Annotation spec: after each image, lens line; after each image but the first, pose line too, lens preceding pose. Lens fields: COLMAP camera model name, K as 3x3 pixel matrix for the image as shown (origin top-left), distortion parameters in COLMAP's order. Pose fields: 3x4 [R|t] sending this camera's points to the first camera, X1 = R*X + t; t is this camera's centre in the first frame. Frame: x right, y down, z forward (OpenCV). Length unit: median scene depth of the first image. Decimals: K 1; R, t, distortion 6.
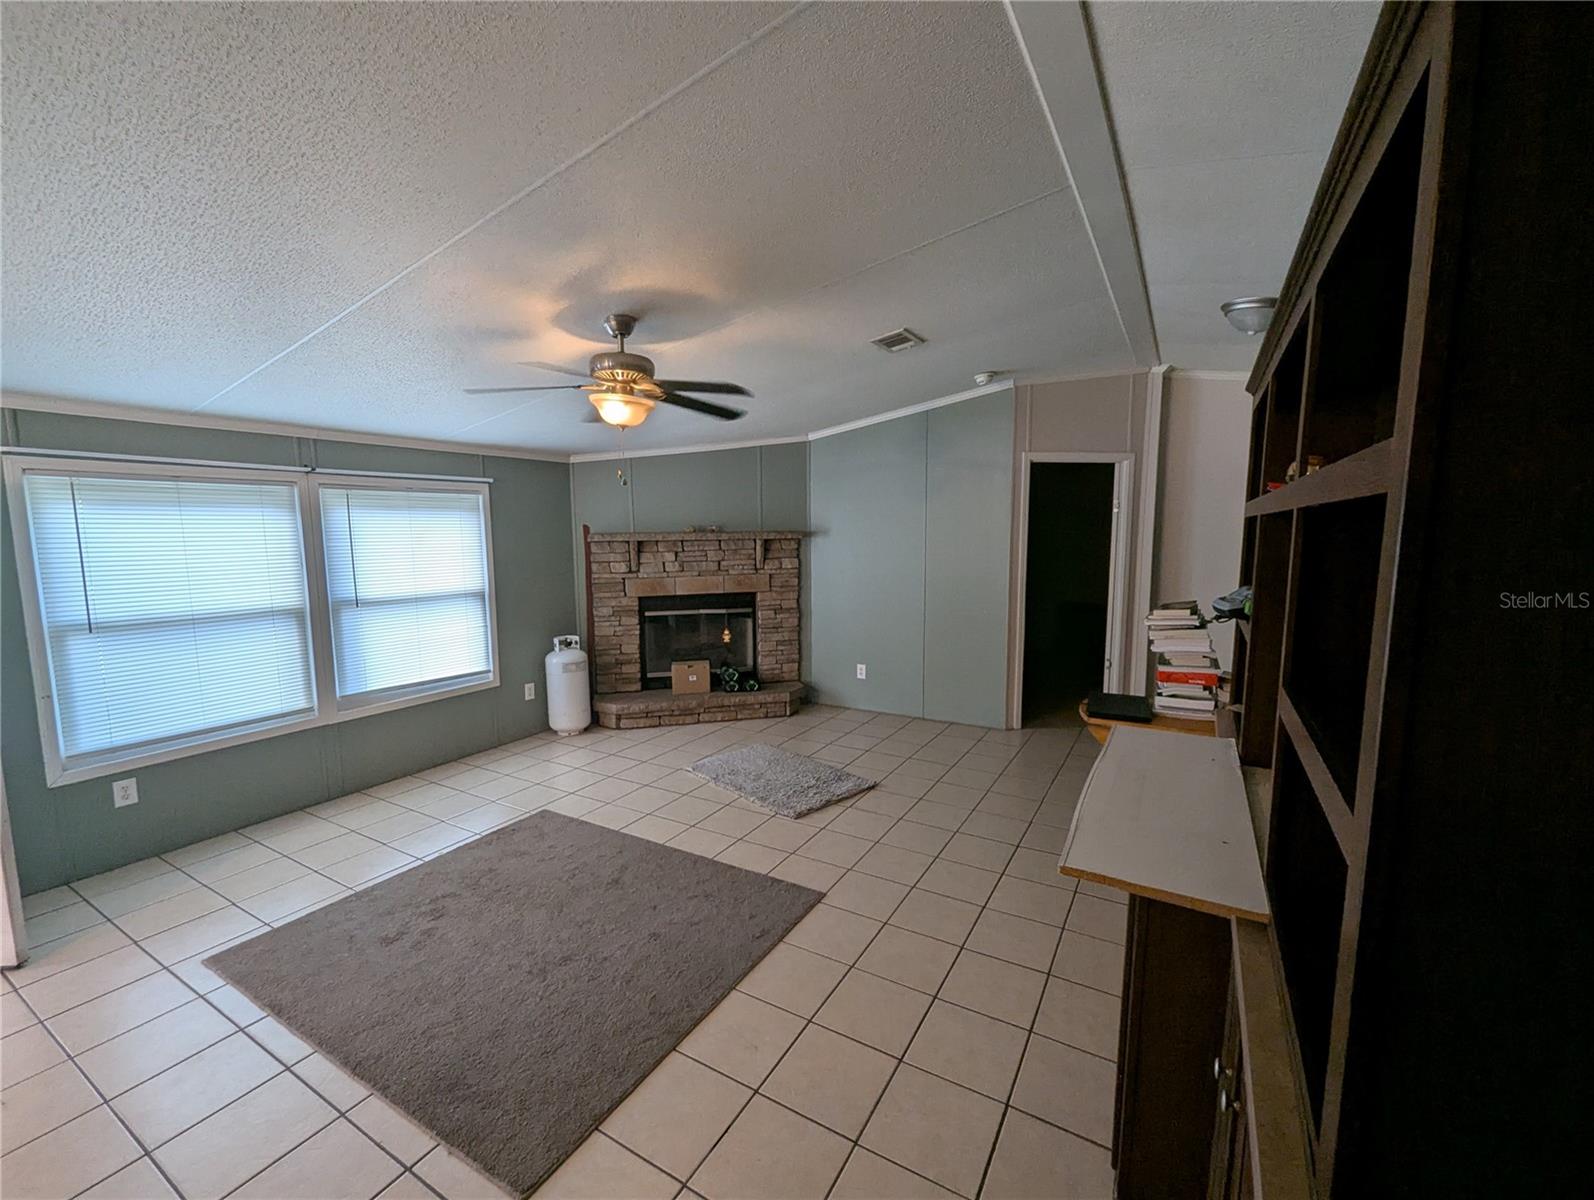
lens RADIAL K [[662.5, 0, 798.0], [0, 662.5, 608.8], [0, 0, 1]] dist [-0.002634, -0.001960]
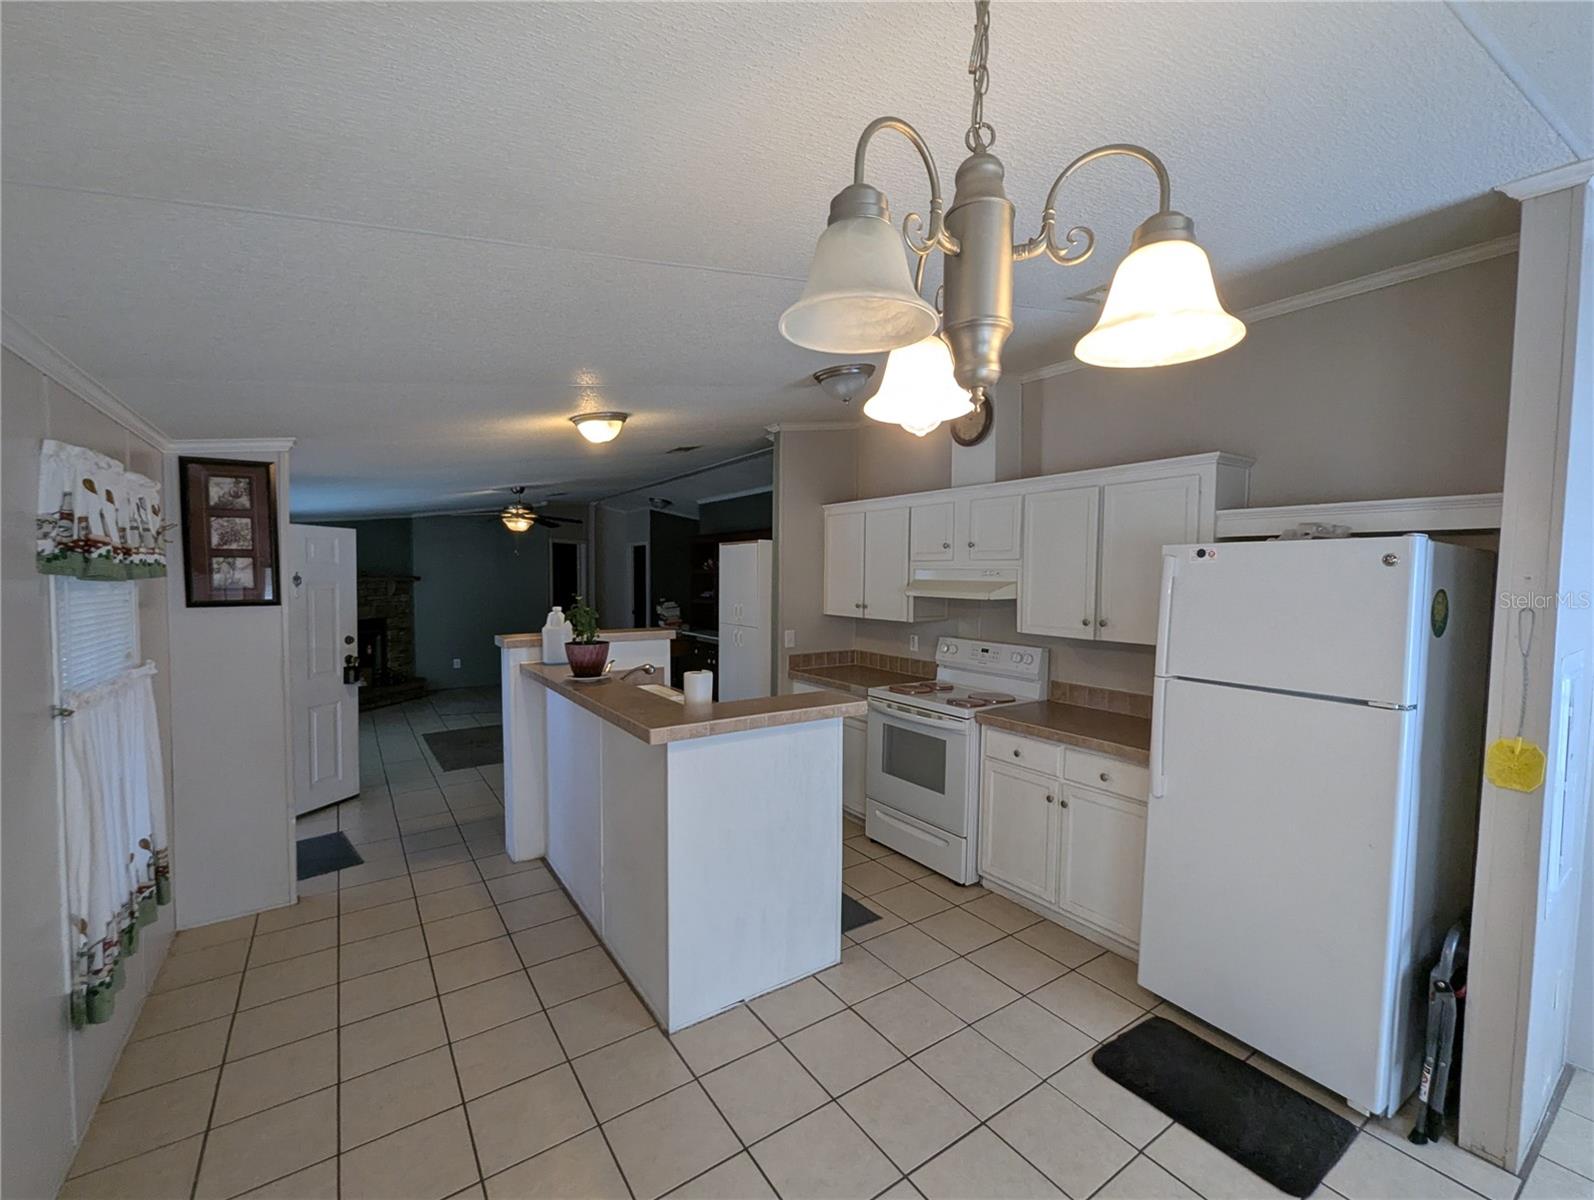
lens RADIAL K [[662.5, 0, 791.2], [0, 662.5, 601.7], [0, 0, 1]] dist [-0.002634, -0.001960]
pose [[0.434549, -0.036362, 0.899914, -1.444693], [0.102498, 0.994690, -0.009302, 0.065199], [-0.894797, 0.096281, 0.435969, -0.645505]]
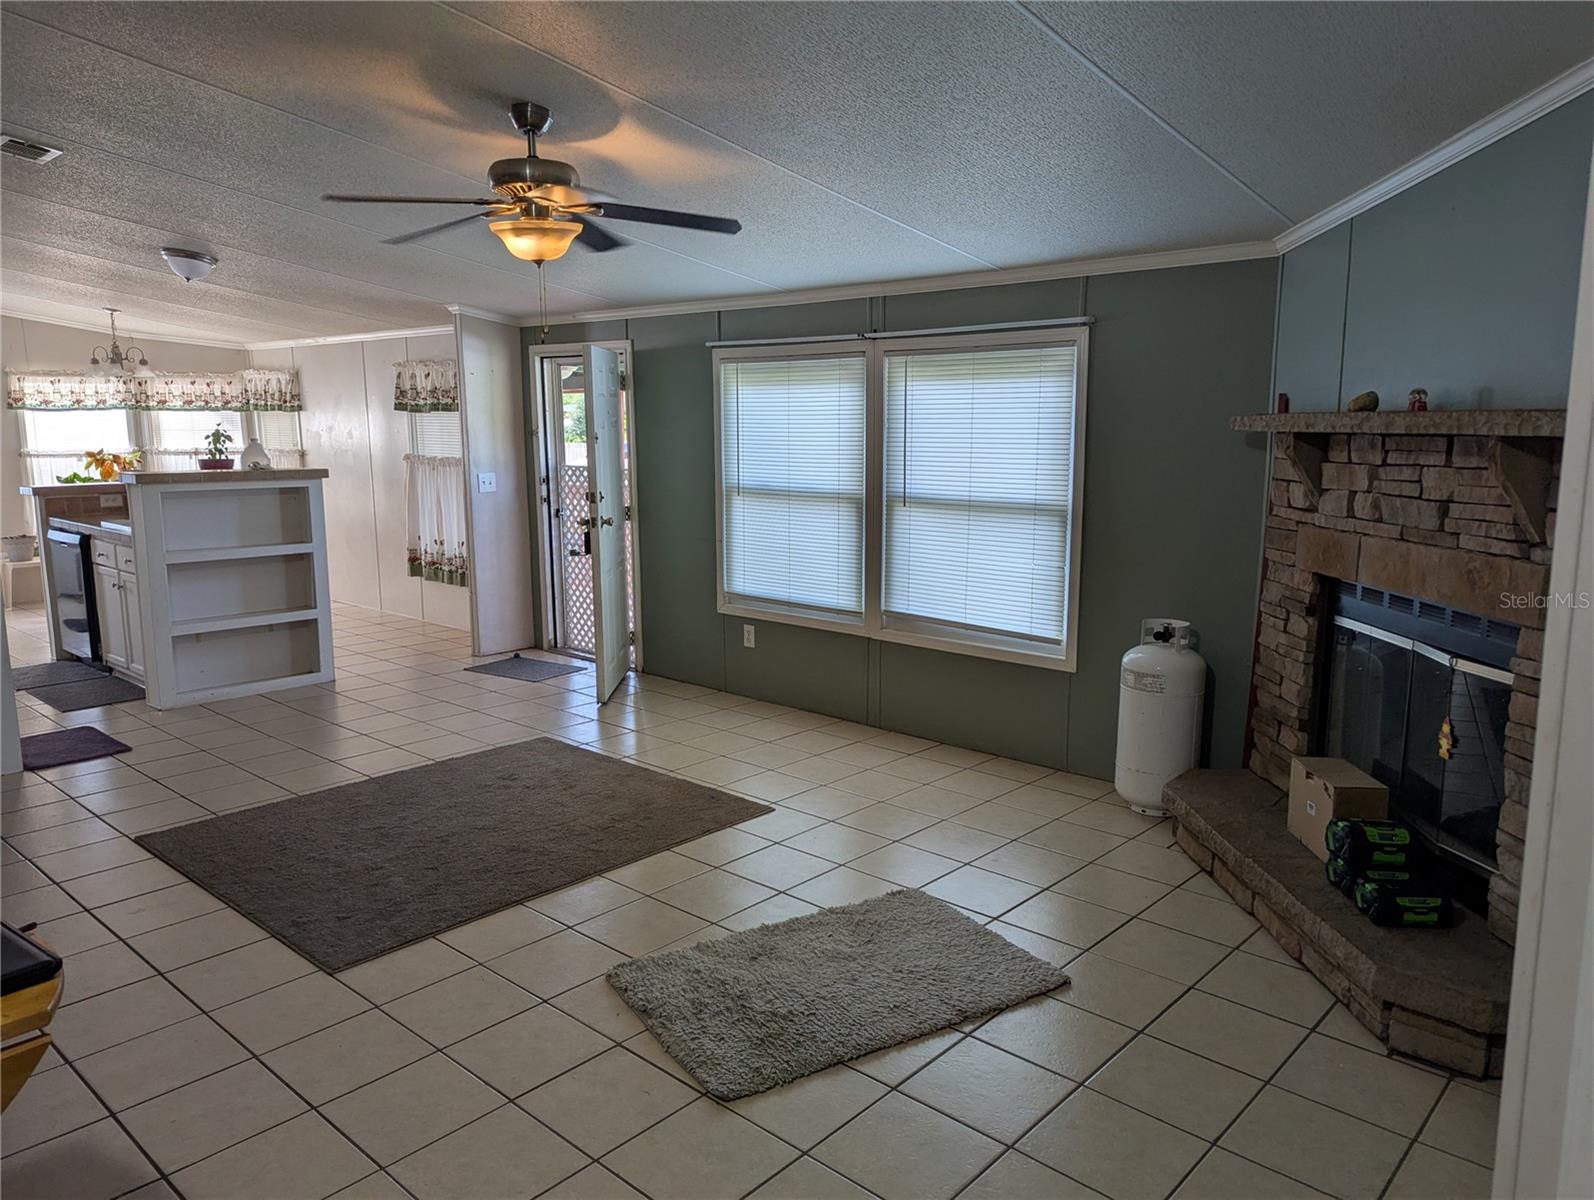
lens RADIAL K [[1137.7, 0, 793.0], [0, 1137.7, 590.5], [0, 0, 1]] dist [0.040813, 0.002239]
pose [[-0.209180, 0.156925, -0.965204, 0.701908], [-0.111937, 0.976709, 0.183055, -0.138520], [0.971449, 0.146333, -0.186742, 1.147730]]
